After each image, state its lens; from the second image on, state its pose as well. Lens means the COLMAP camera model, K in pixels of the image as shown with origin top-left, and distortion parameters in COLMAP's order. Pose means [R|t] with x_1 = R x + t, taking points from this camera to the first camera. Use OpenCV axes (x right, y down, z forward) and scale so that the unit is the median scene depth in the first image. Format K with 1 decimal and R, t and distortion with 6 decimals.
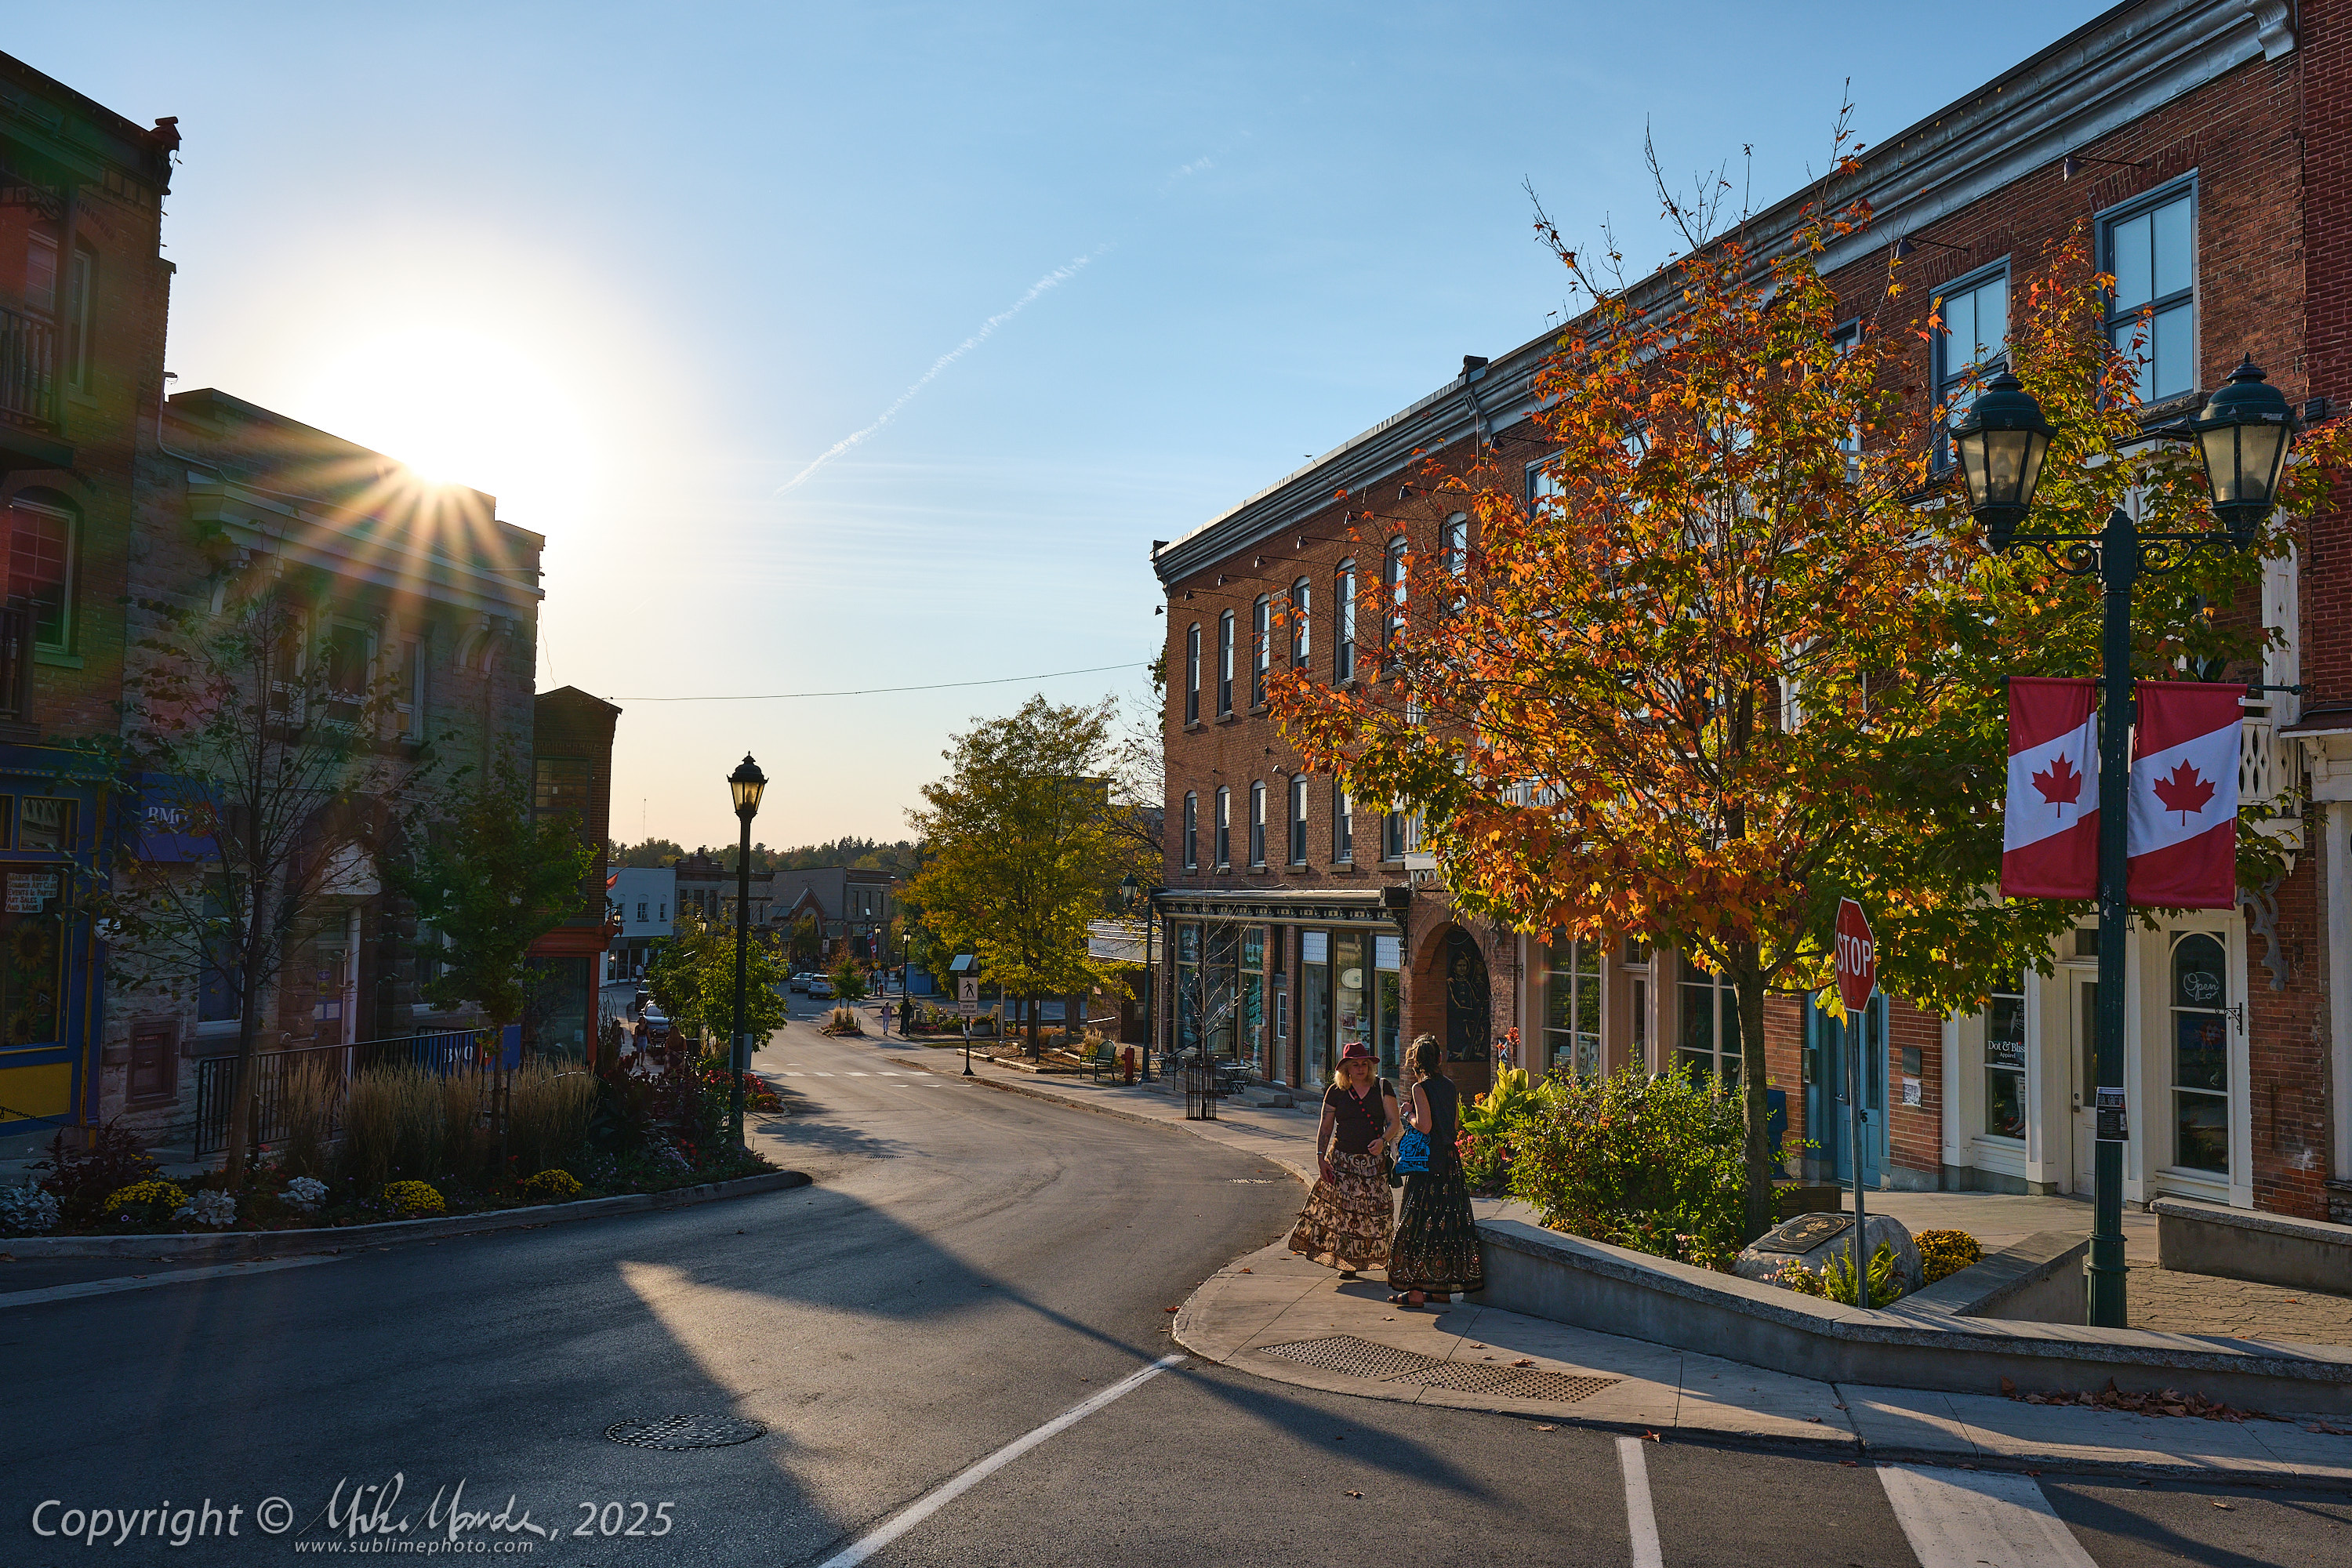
lens RADIAL K [[1865.0, 0, 1176.0], [0, 1865.0, 765.5], [0, 0, 1]] dist [-0.009446, 0.002124]
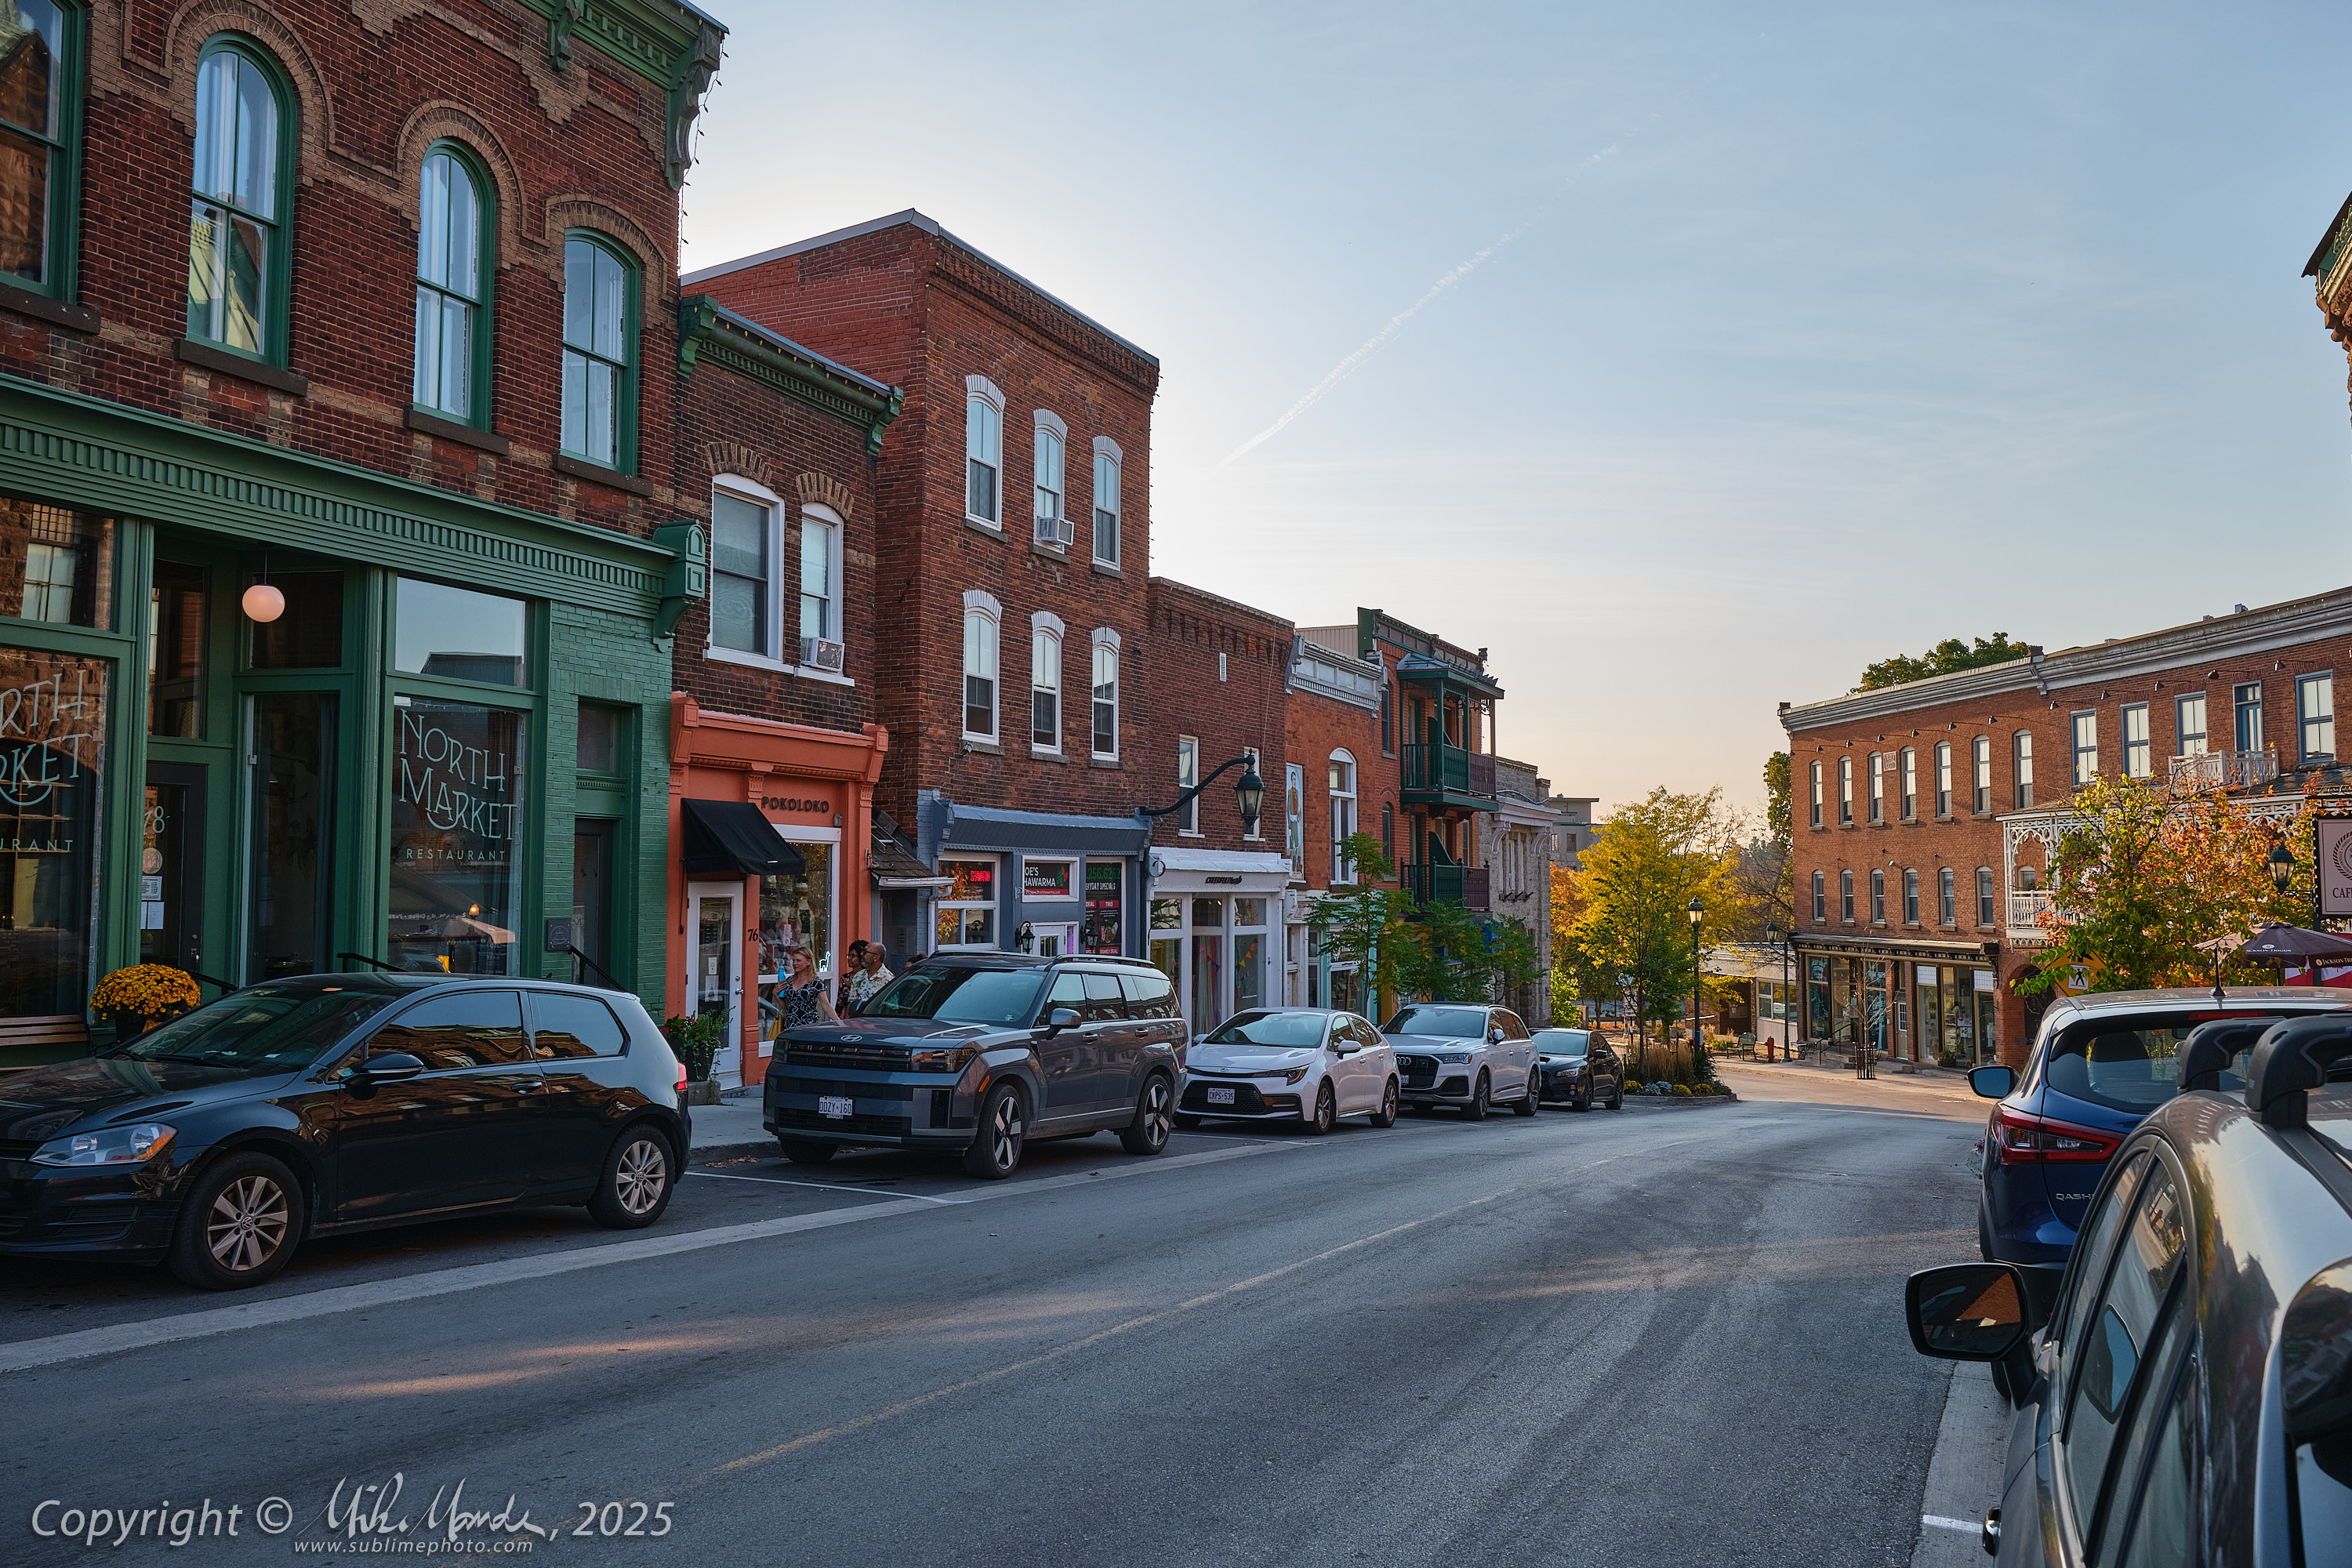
lens RADIAL K [[1865.0, 0, 1176.0], [0, 1865.0, 765.5], [0, 0, 1]] dist [-0.009446, 0.002124]
pose [[0.976344, -0.032147, -0.213822, -0.202150], [0.032953, 0.999457, 0.000205, -0.102585], [0.213699, -0.007246, 0.976873, -0.694905]]
